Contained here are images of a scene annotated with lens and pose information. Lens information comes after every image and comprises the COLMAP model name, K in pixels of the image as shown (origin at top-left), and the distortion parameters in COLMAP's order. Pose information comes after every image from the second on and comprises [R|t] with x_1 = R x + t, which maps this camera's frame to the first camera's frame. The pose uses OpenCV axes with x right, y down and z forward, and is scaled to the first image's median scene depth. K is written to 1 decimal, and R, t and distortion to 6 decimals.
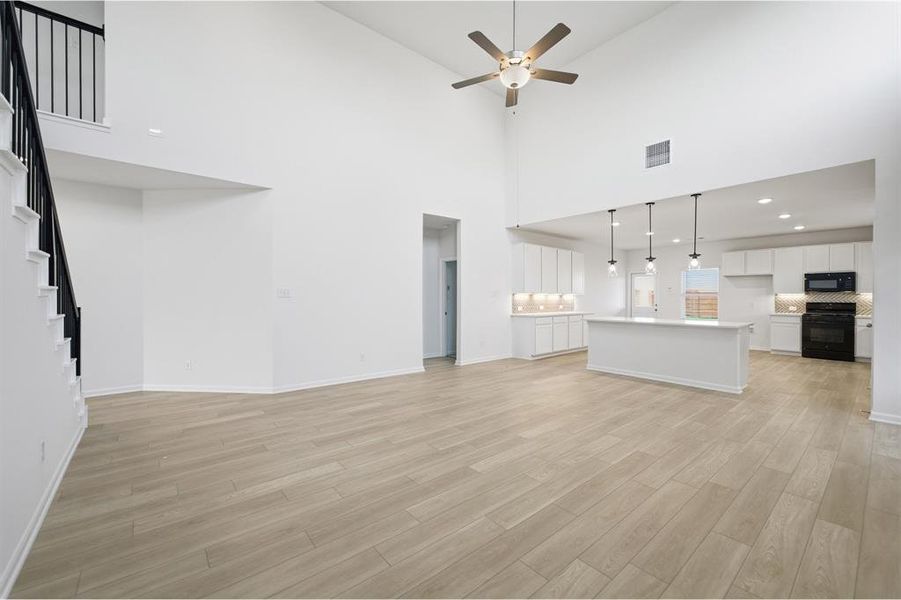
lens RADIAL K [[365.2, 0, 453.3], [0, 365.2, 305.6], [0, 0, 1]] dist [0.001682, -0.006445]
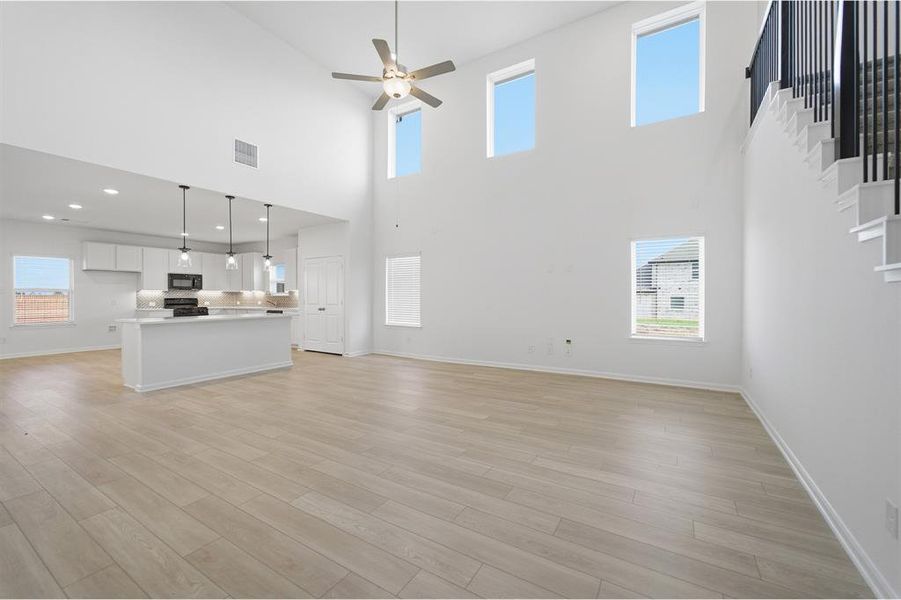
lens RADIAL K [[368.1, 0, 450.5], [0, 368.1, 300.0], [0, 0, 1]] dist [-0.009736, 0.000244]
pose [[-0.312094, -0.008924, 0.950009, -0.848925], [0.019937, 0.999674, 0.015941, -0.009335], [-0.949842, 0.023915, -0.311814, 1.096122]]
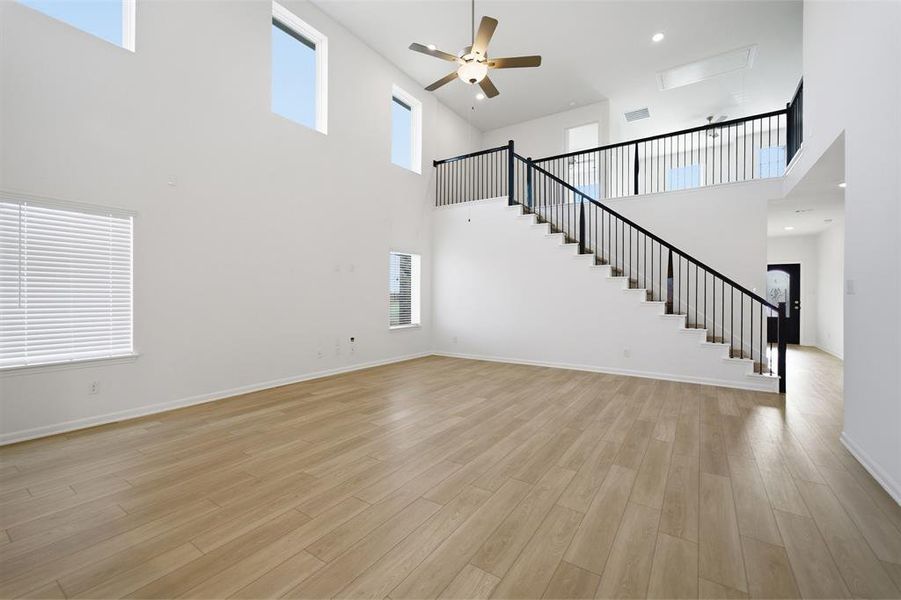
lens RADIAL K [[368.1, 0, 450.5], [0, 368.1, 300.0], [0, 0, 1]] dist [-0.009736, 0.000244]
pose [[-0.964008, 0.000828, -0.265872, 0.453534], [-0.007785, 0.999479, 0.031337, -0.029920], [0.265759, 0.032279, -0.963499, 1.804757]]
